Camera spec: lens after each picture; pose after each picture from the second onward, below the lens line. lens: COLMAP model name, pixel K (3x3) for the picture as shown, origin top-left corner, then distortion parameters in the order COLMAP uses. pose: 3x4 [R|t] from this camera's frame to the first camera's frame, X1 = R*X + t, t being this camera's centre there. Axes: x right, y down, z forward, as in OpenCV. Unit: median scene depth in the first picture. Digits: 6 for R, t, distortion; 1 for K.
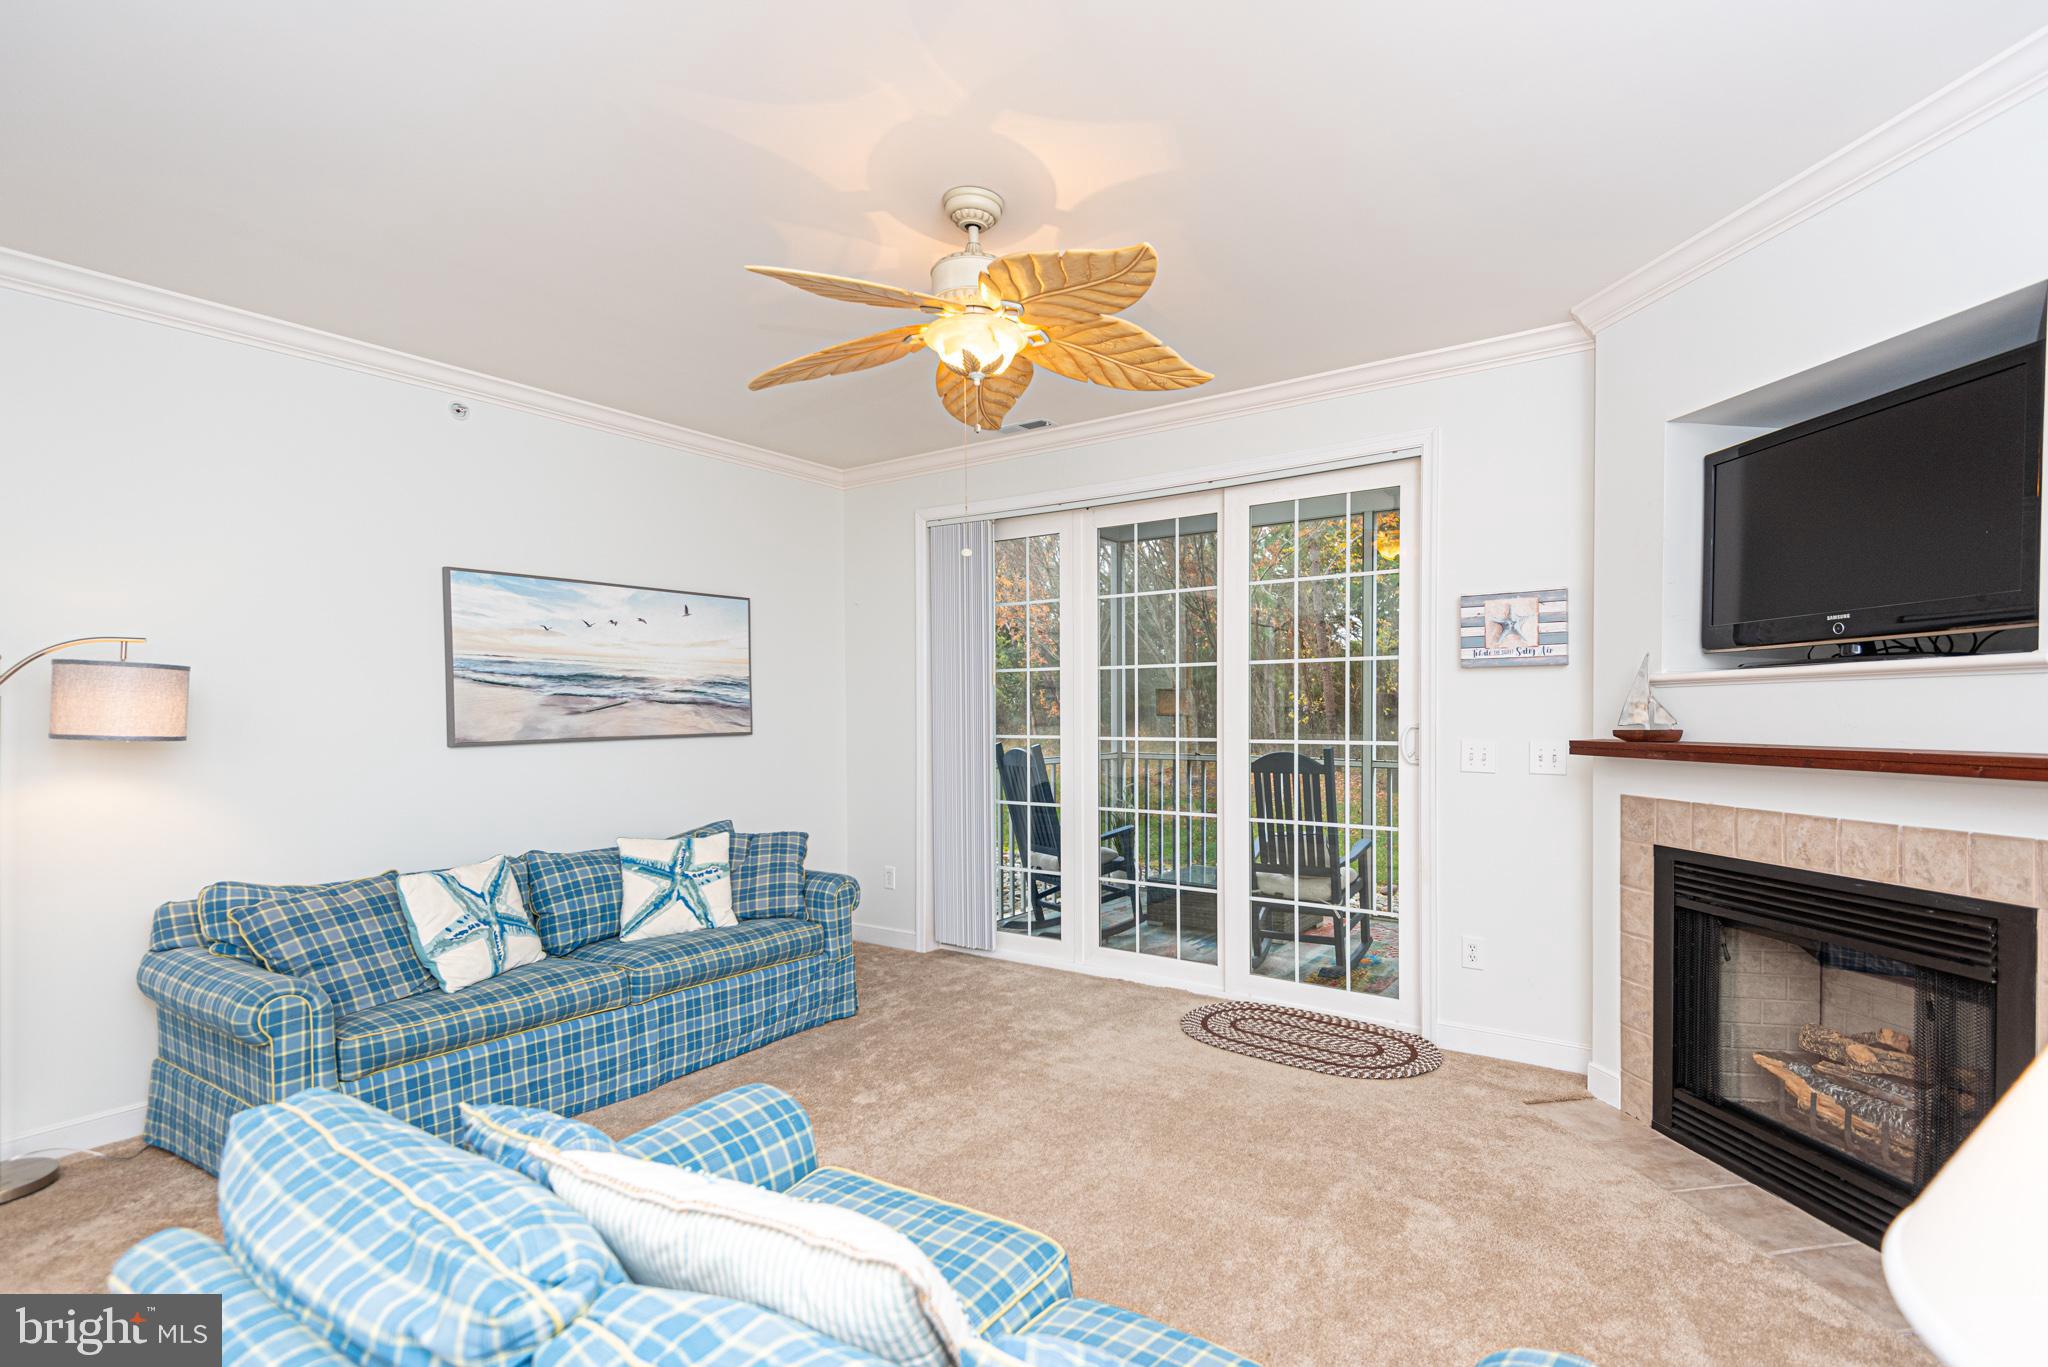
lens RADIAL K [[961.9, 0, 1087.2], [0, 961.9, 714.1], [0, 0, 1]] dist [-0.000986, -0.000150]
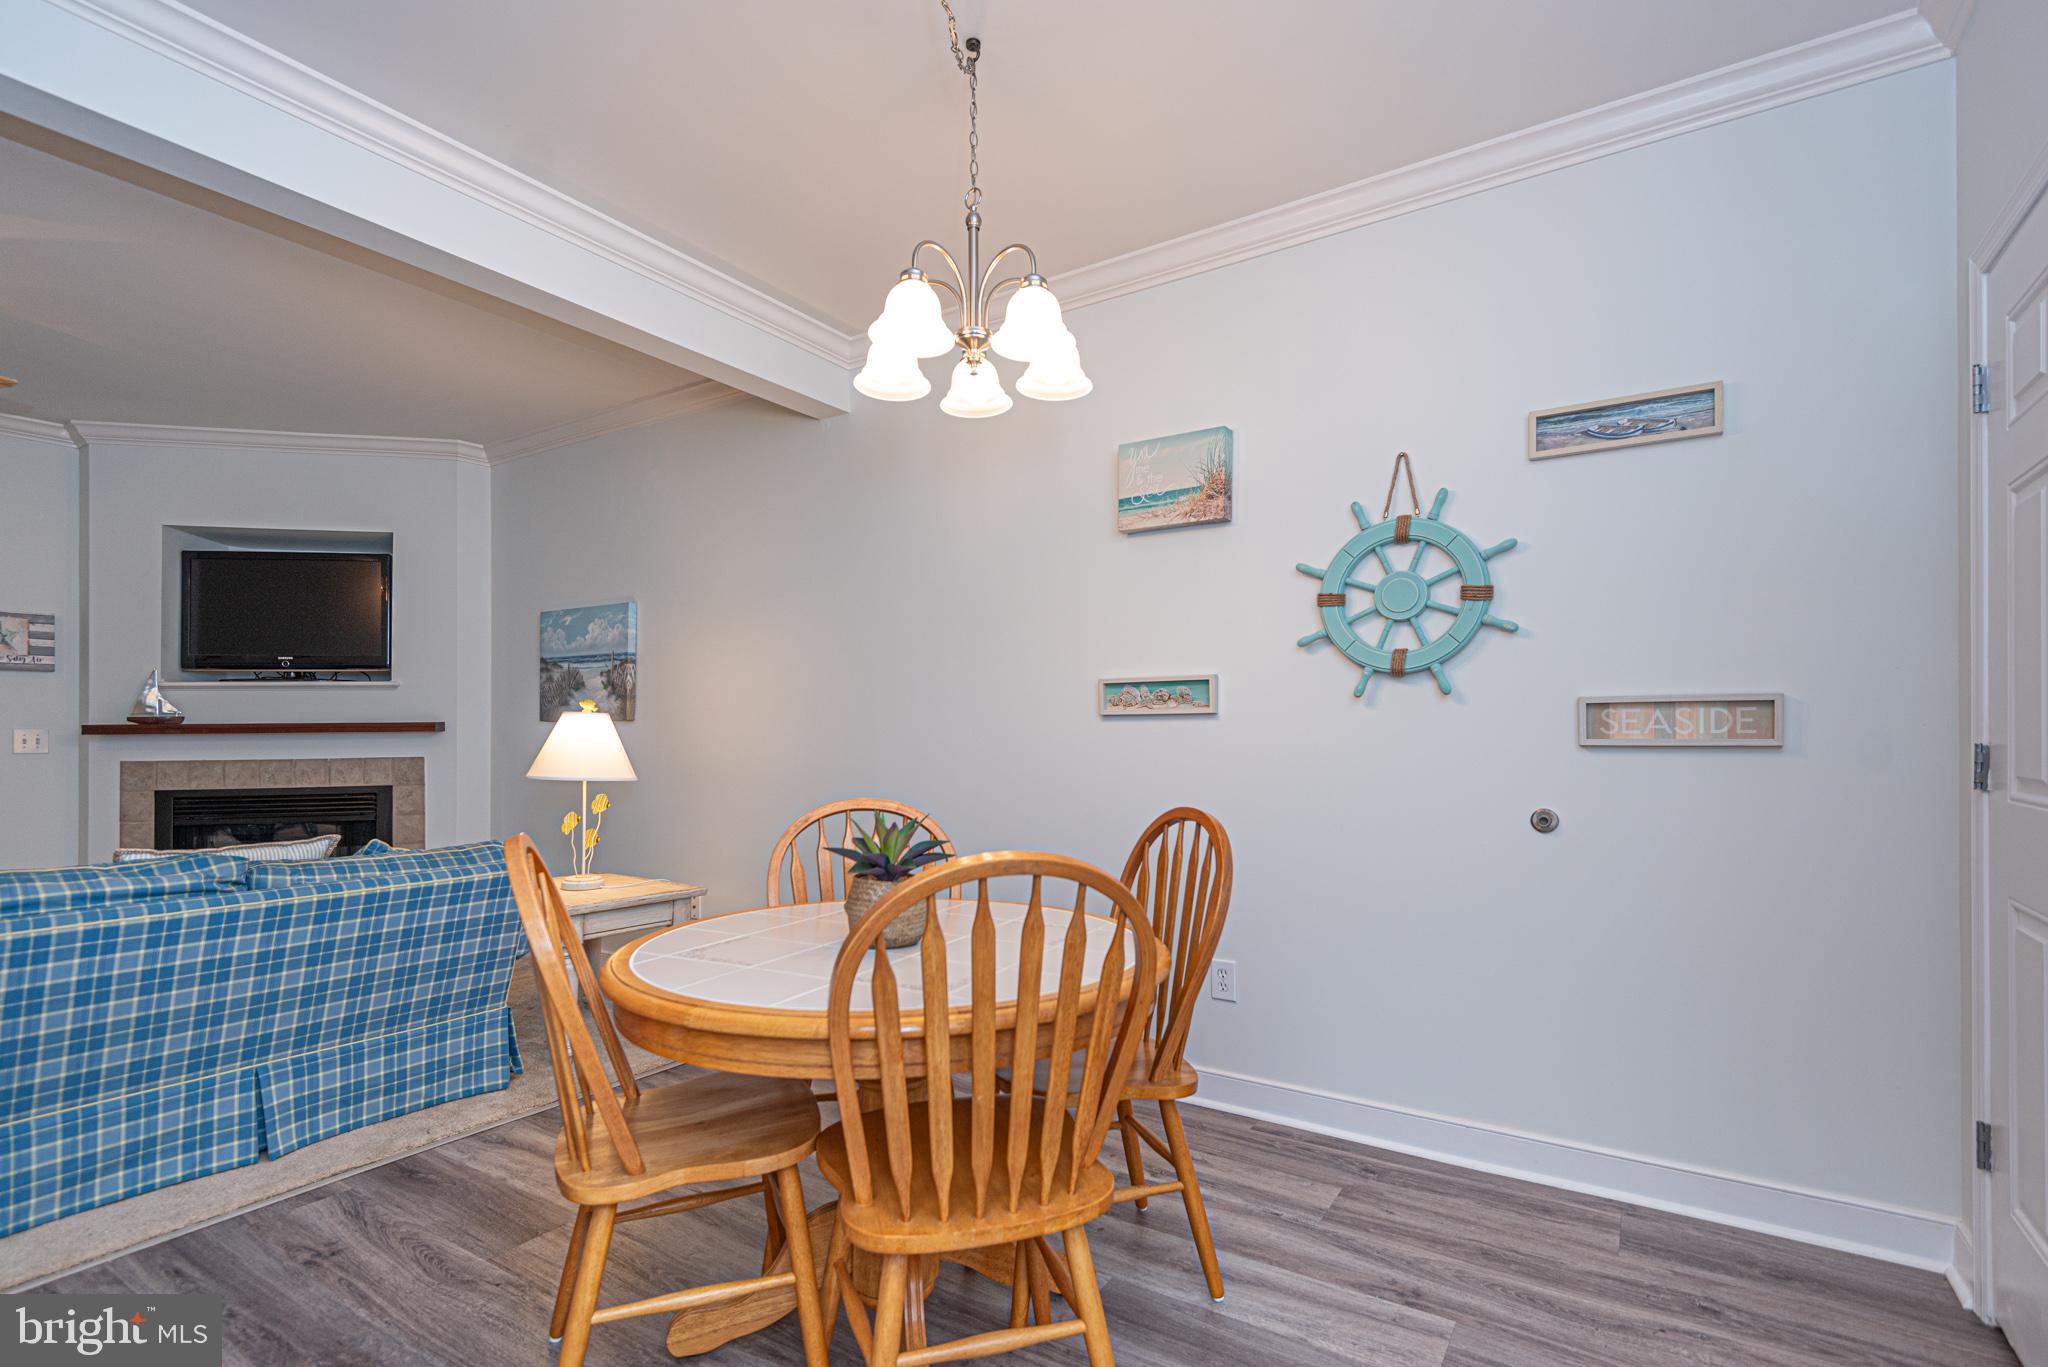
lens RADIAL K [[965.5, 0, 1030.8], [0, 965.5, 733.1], [0, 0, 1]] dist [0.042803, -0.018407]
pose [[-0.011214, 0.017993, 0.999775, -1.030459], [0.013643, 0.999748, -0.017840, 0.089445], [-0.999844, 0.013440, -0.011457, -0.410112]]
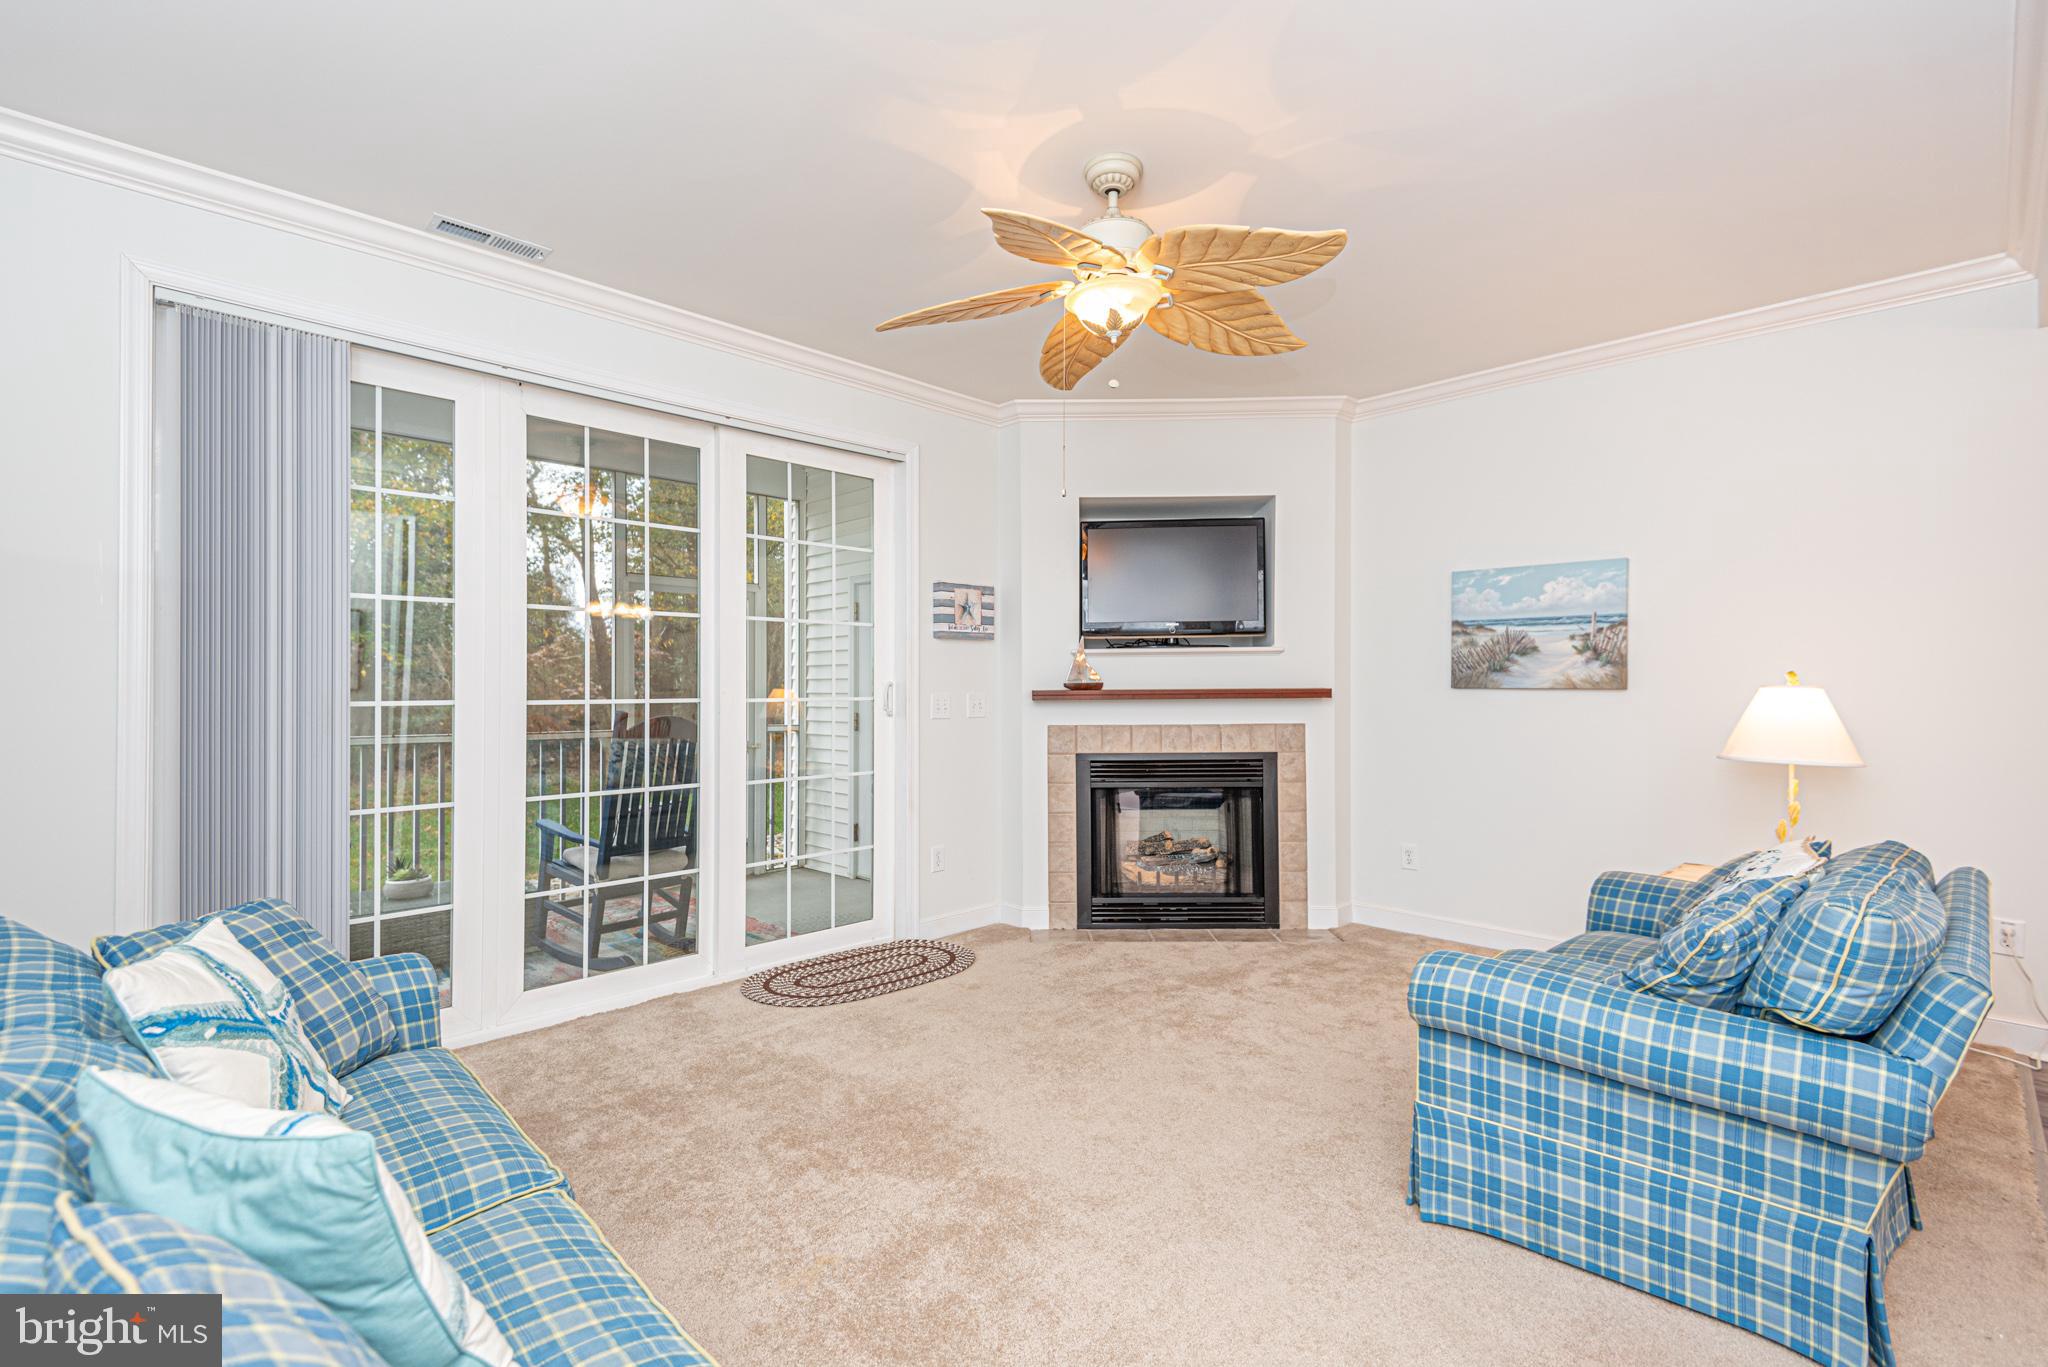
lens RADIAL K [[939.9, 0, 1013.0], [0, 939.9, 671.5], [0, 0, 1]] dist [0.039448, -0.020719]
pose [[0.191464, 0.026943, 0.981130, -0.988313], [0.007452, 0.999554, -0.028903, 0.041521], [-0.981471, 0.012846, 0.191177, 0.791392]]
